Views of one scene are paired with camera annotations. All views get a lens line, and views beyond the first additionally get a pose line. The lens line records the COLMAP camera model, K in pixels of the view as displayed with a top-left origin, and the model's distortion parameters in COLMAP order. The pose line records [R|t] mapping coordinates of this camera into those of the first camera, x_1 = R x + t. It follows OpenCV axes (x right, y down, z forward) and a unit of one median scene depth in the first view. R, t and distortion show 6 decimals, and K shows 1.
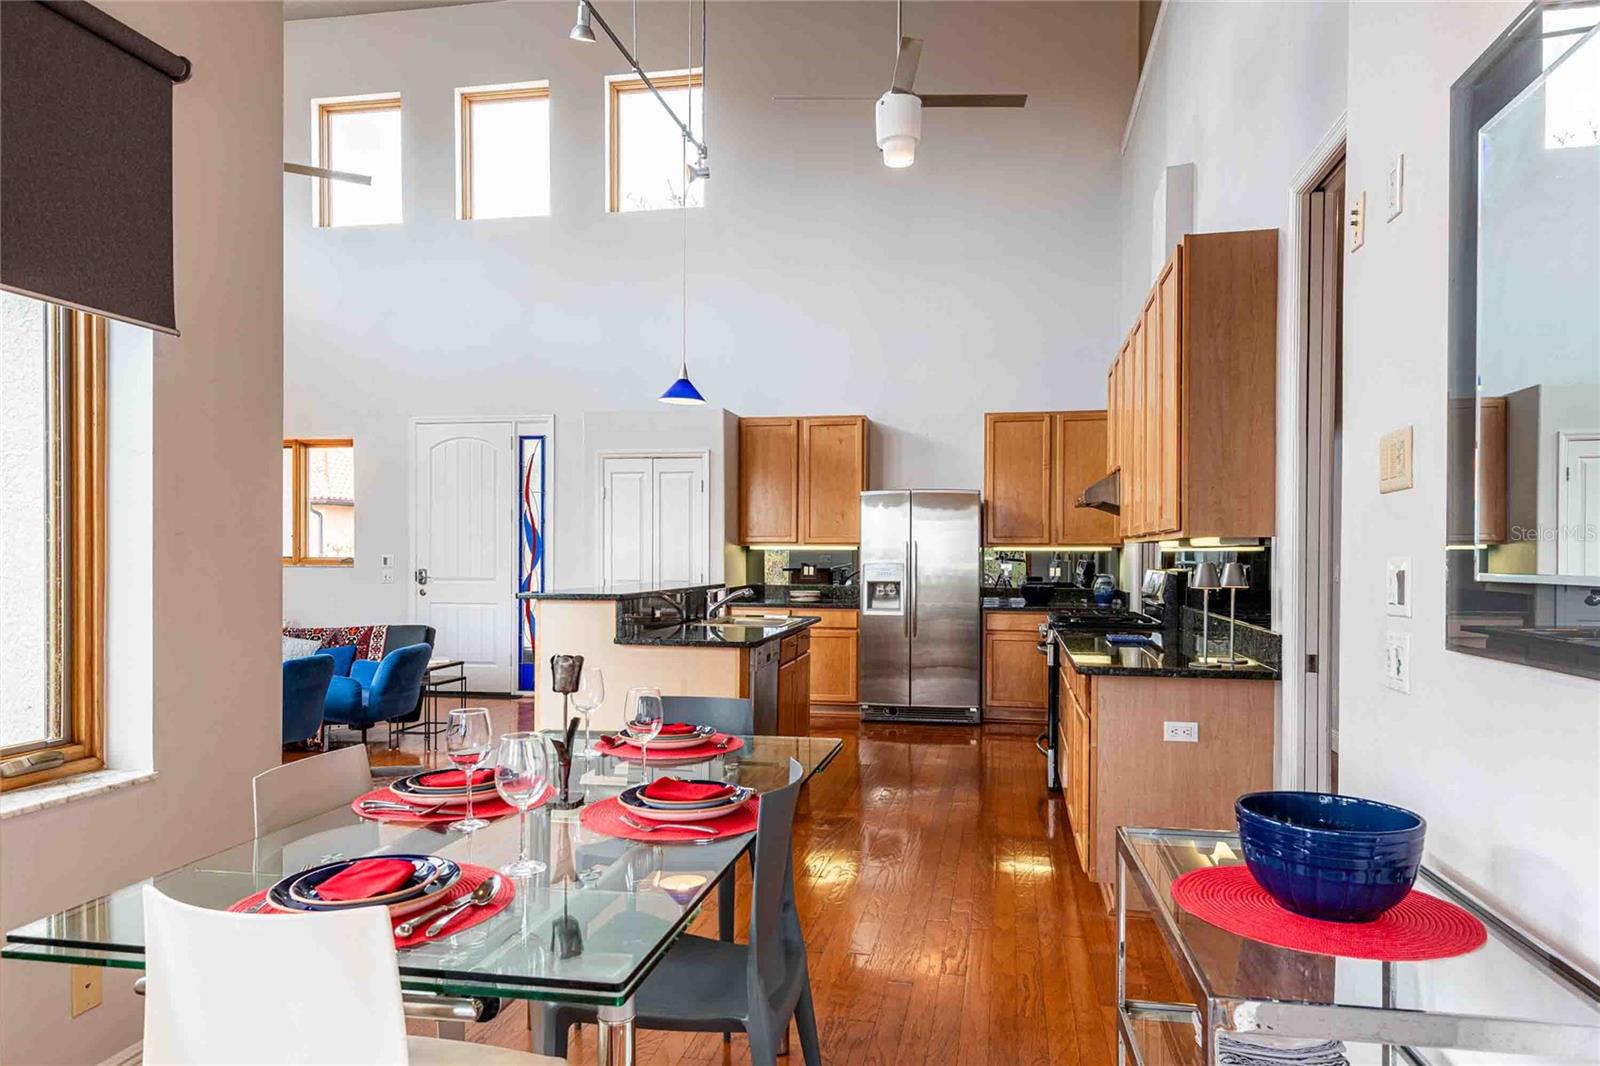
lens RADIAL K [[1028.5, 0, 800.6], [0, 1028.5, 560.6], [0, 0, 1]] dist [0.001888, 0.080992]
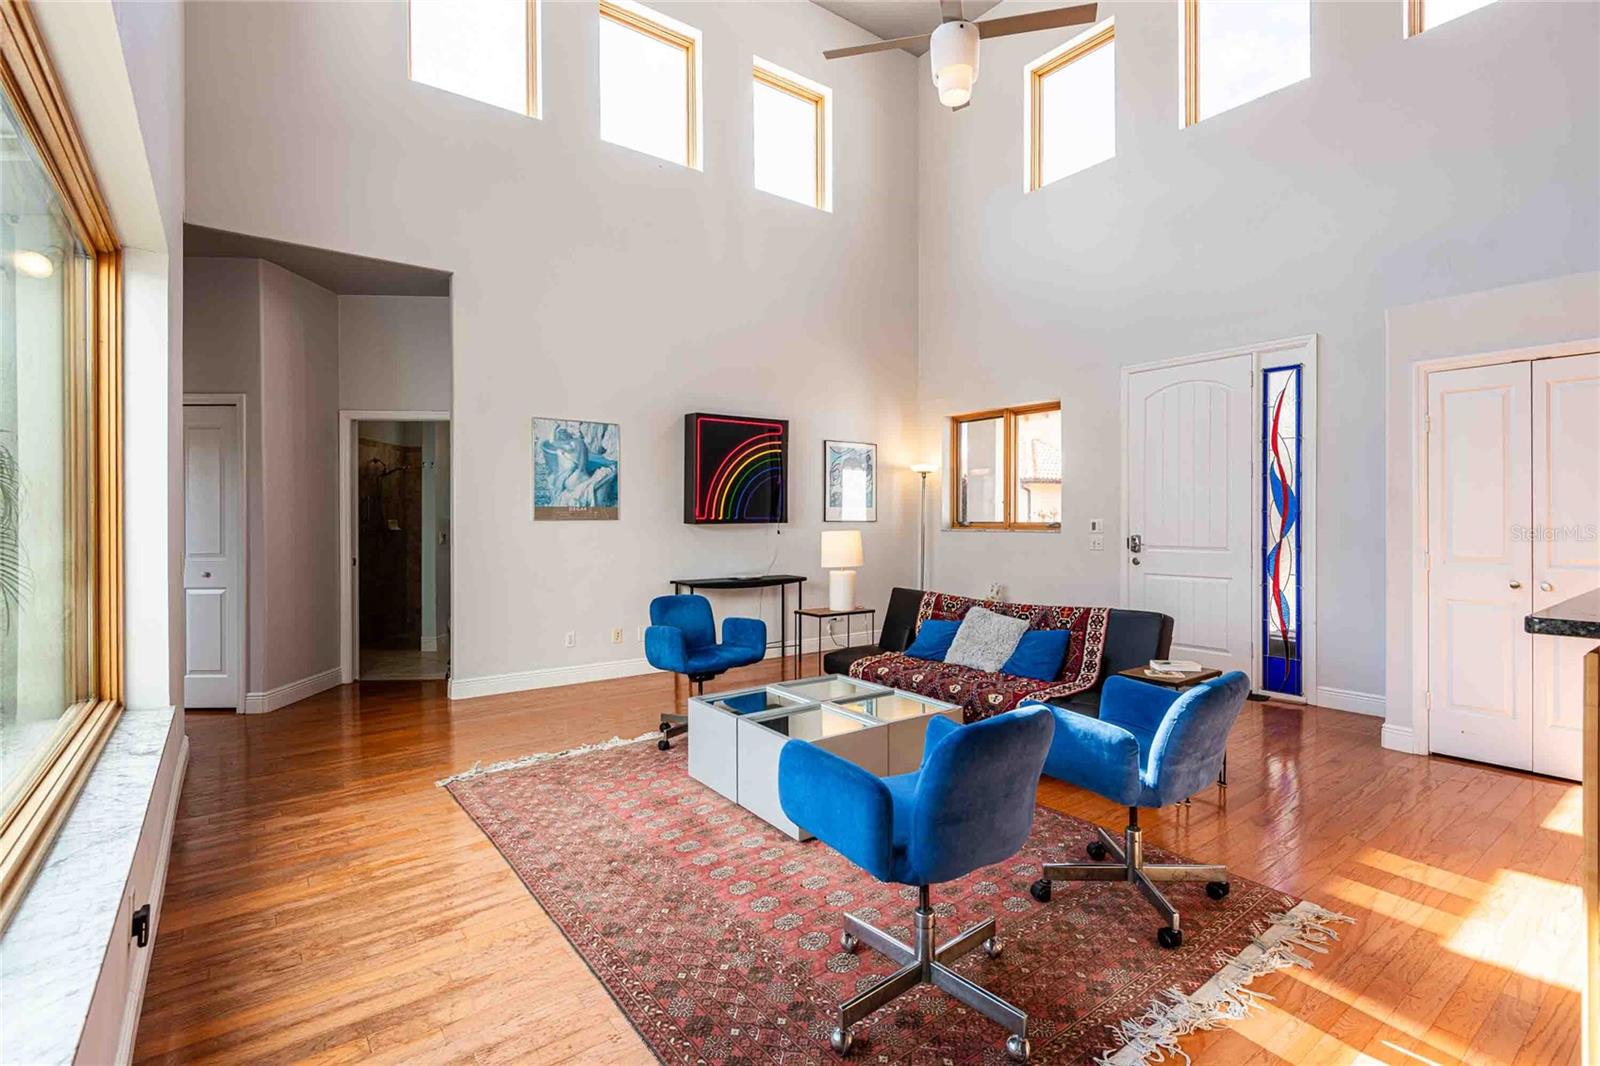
lens RADIAL K [[755.8, 0, 807.5], [0, 755.8, 519.2], [0, 0, 1]] dist [0.000771, -0.000551]
pose [[0.751723, -0.004738, -0.659462, -0.163162], [-0.001504, 0.999959, -0.008899, 0.000655], [0.659478, 0.007681, 0.751685, 0.351826]]
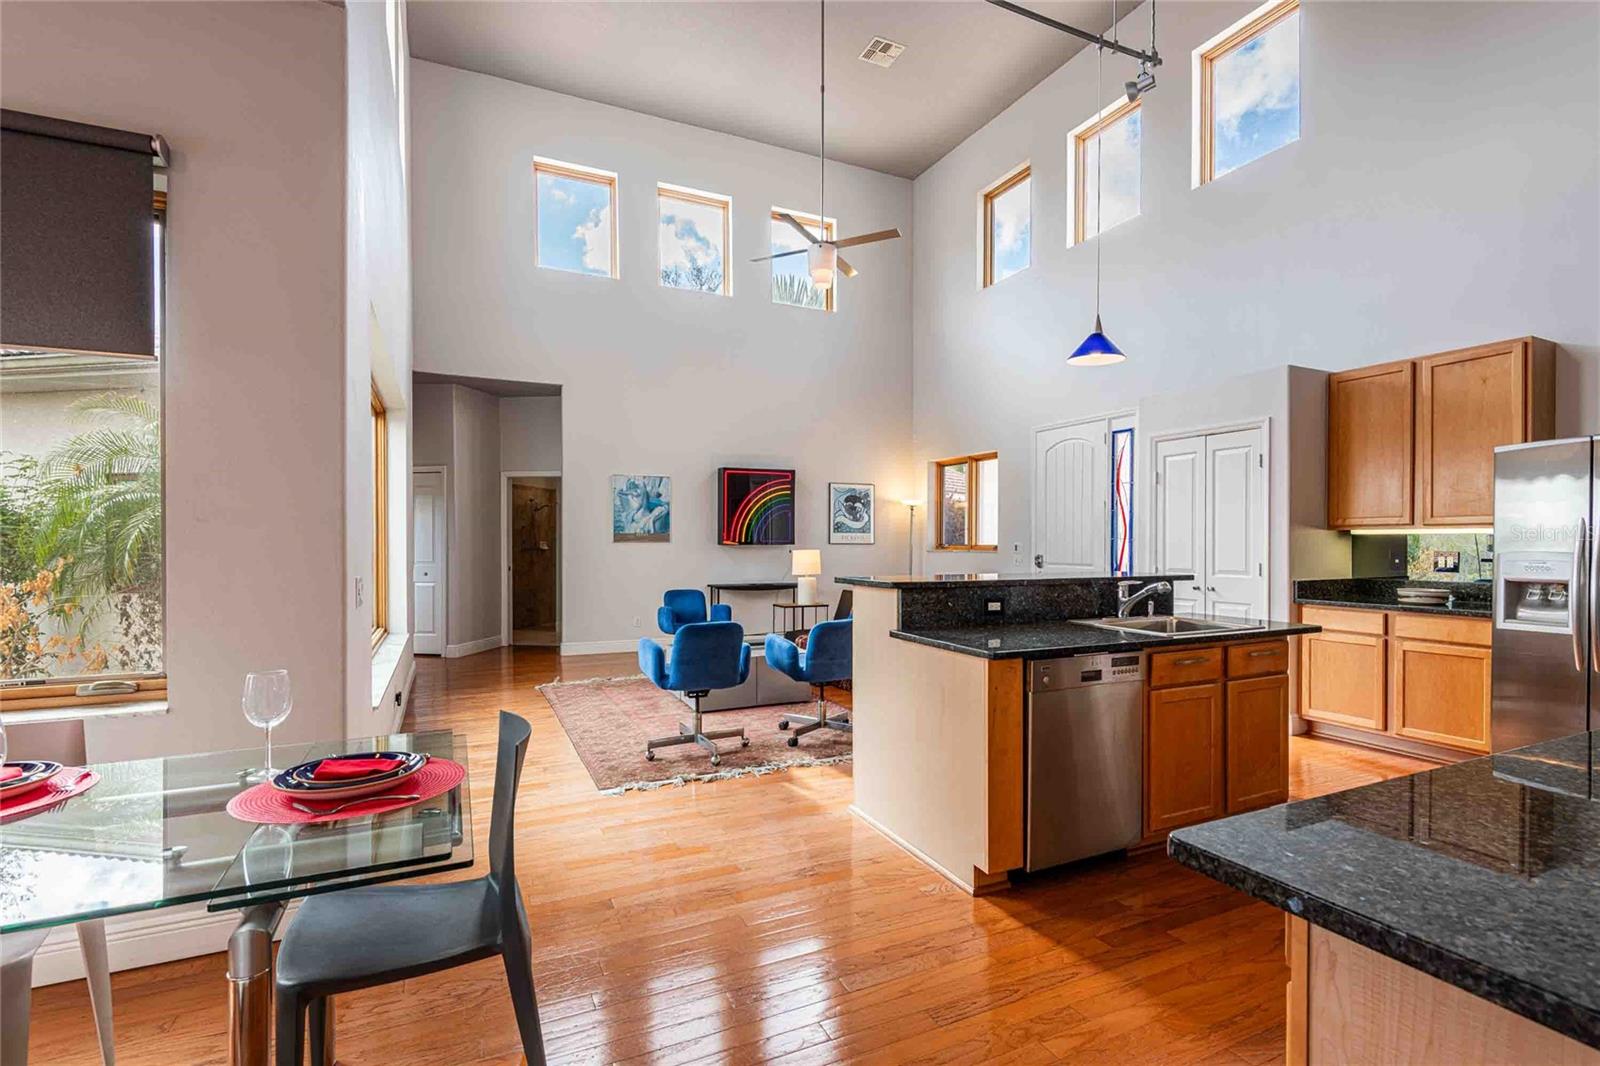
lens RADIAL K [[739.5, 0, 795.7], [0, 739.5, 545.1], [0, 0, 1]] dist [-0.000977, -0.000436]
pose [[0.596889, 0.000324, -0.802324, 0.156717], [-0.006059, 0.999973, -0.004104, 0.002570], [0.802301, 0.007311, 0.596875, 0.297896]]
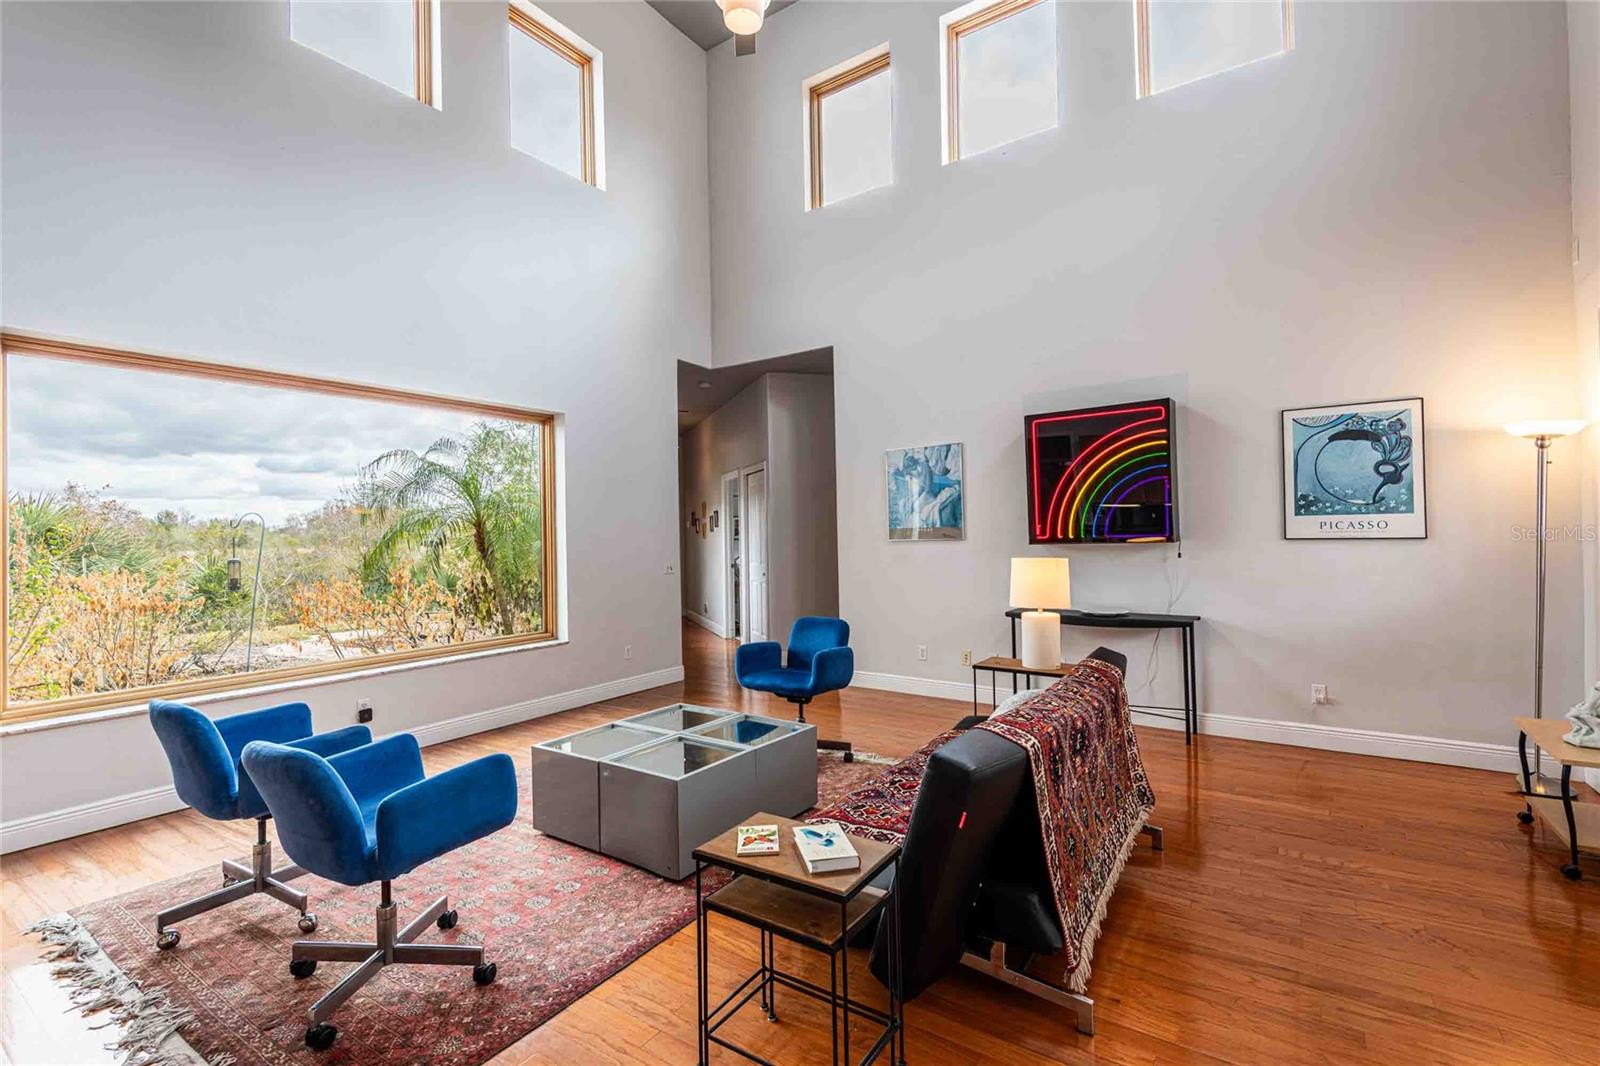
lens RADIAL K [[699.5, 0, 792.4], [0, 699.5, 528.7], [0, 0, 1]] dist [0.025145, -0.022145]
pose [[-0.388948, -0.005842, -0.921241, -0.105070], [0.008684, 0.999912, -0.010007, -0.009609], [0.921219, -0.011892, -0.388863, 0.870255]]
